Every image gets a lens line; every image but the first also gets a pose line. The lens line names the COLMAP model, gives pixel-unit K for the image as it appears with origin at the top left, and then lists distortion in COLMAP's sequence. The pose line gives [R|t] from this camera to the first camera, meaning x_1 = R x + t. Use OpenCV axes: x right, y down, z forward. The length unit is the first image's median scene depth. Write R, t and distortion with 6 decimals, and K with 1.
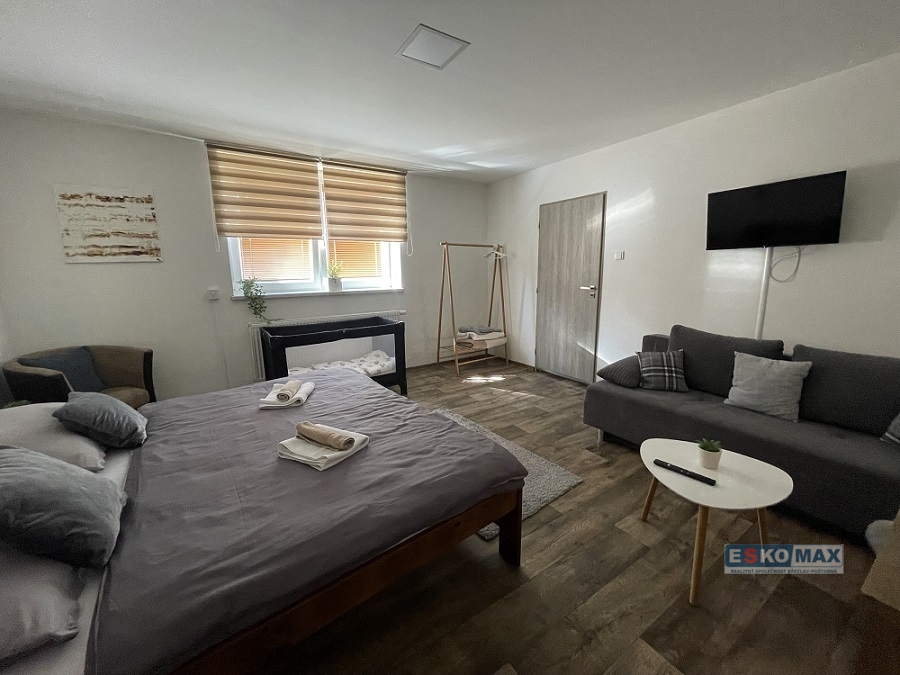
lens RADIAL K [[361.3, 0, 452.7], [0, 361.3, 335.4], [0, 0, 1]] dist [-0.001733, -0.001027]
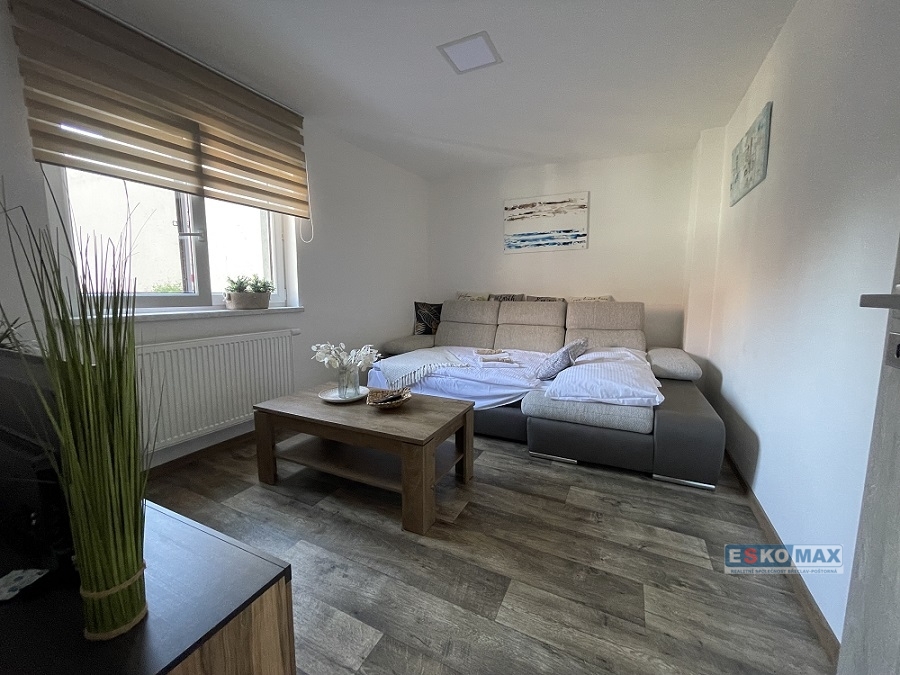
lens RADIAL K [[361.3, 0, 451.7], [0, 361.3, 336.3], [0, 0, 1]] dist [-0.001733, -0.001027]
pose [[0.507115, 0.110419, -0.854776, 0.439320], [-0.168164, 0.985375, 0.027522, -0.041584], [0.845314, 0.129786, 0.518266, 0.618989]]
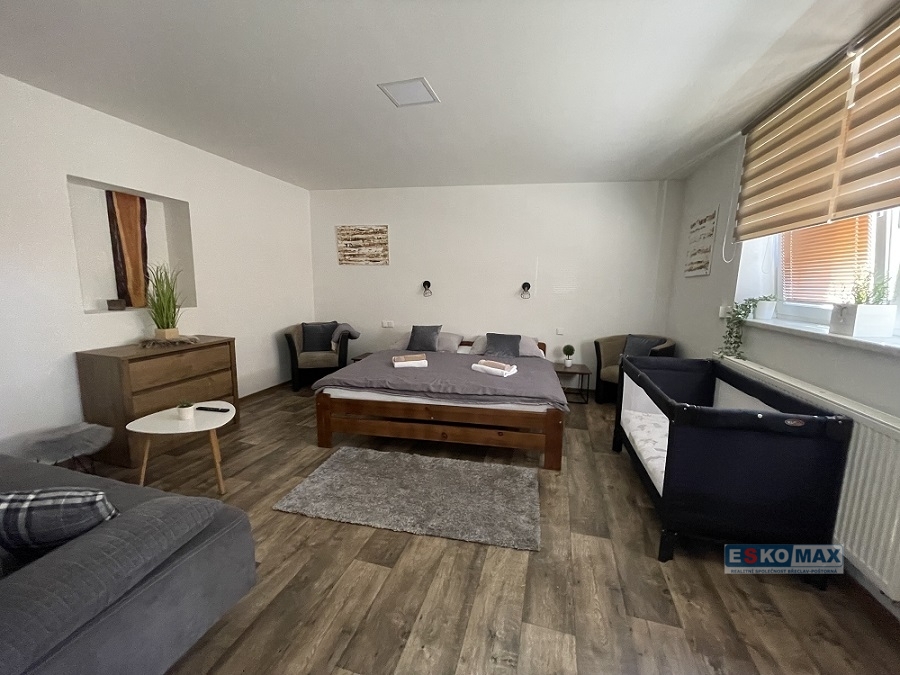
lens RADIAL K [[361.3, 0, 453.7], [0, 361.3, 334.3], [0, 0, 1]] dist [-0.001733, -0.001027]
pose [[-0.754907, 0.100149, -0.648140, 0.383207], [-0.122196, 0.949487, 0.289038, -0.235406], [0.644347, 0.297397, -0.704537, 1.233714]]
